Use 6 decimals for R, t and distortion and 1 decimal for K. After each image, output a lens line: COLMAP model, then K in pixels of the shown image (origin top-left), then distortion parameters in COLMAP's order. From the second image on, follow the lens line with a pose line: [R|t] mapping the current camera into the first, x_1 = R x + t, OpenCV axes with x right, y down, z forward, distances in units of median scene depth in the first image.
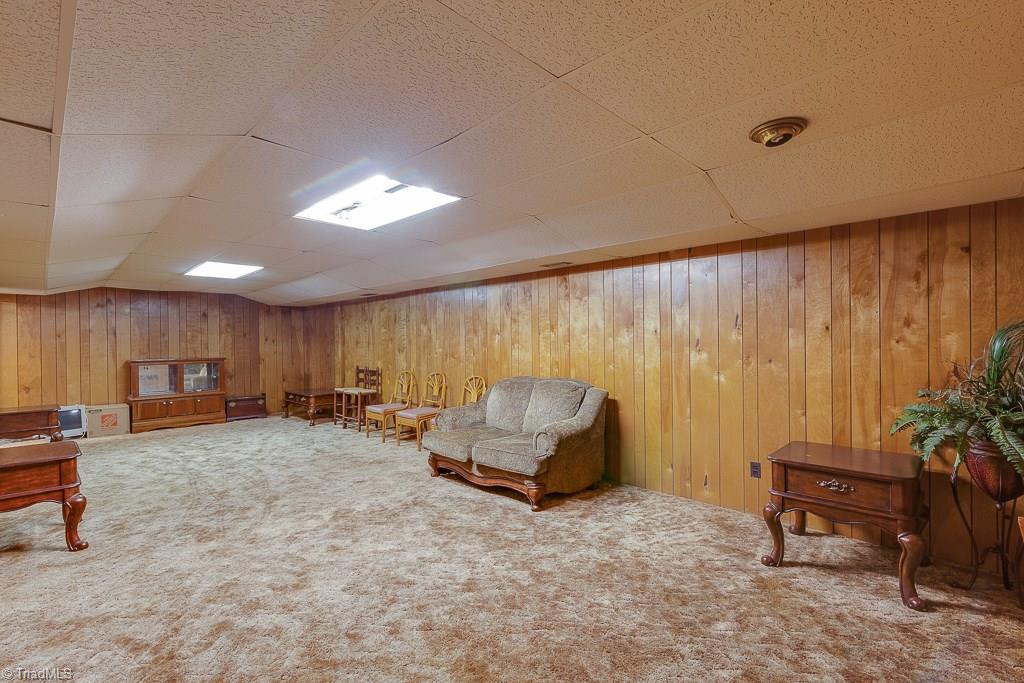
lens RADIAL K [[461.6, 0, 517.6], [0, 461.6, 342.9], [0, 0, 1]] dist [0.002530, -0.000218]
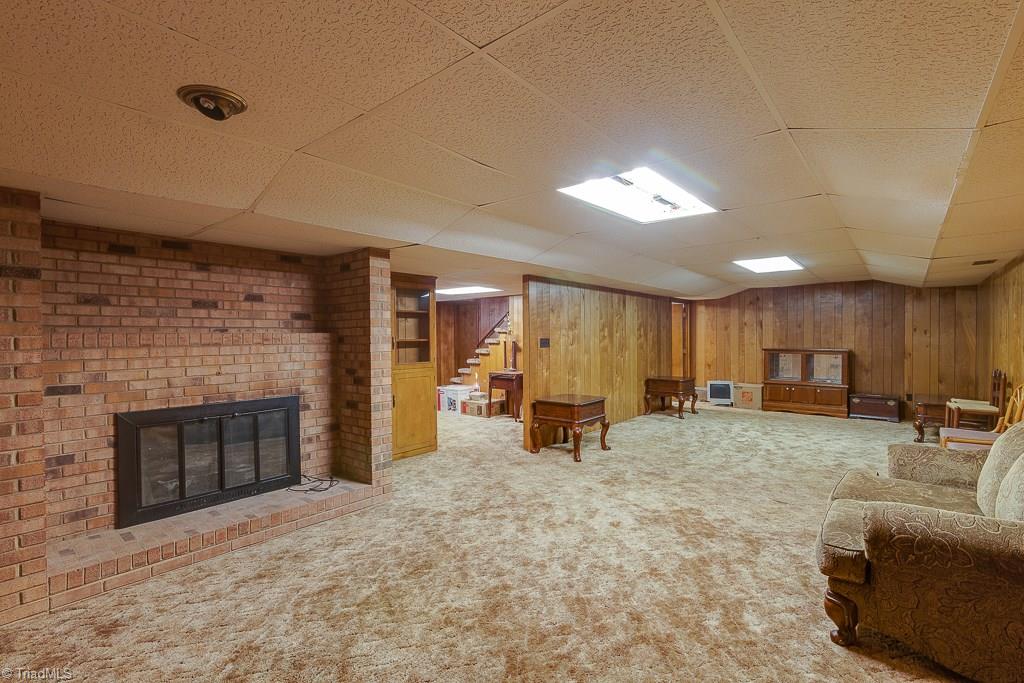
lens RADIAL K [[461.6, 0, 517.6], [0, 461.6, 342.9], [0, 0, 1]] dist [0.002530, -0.000218]
pose [[0.074655, 0.025694, -0.996878, 0.553666], [0.001034, 0.999665, 0.025843, -0.014360], [0.997209, -0.002960, 0.074603, 0.559592]]
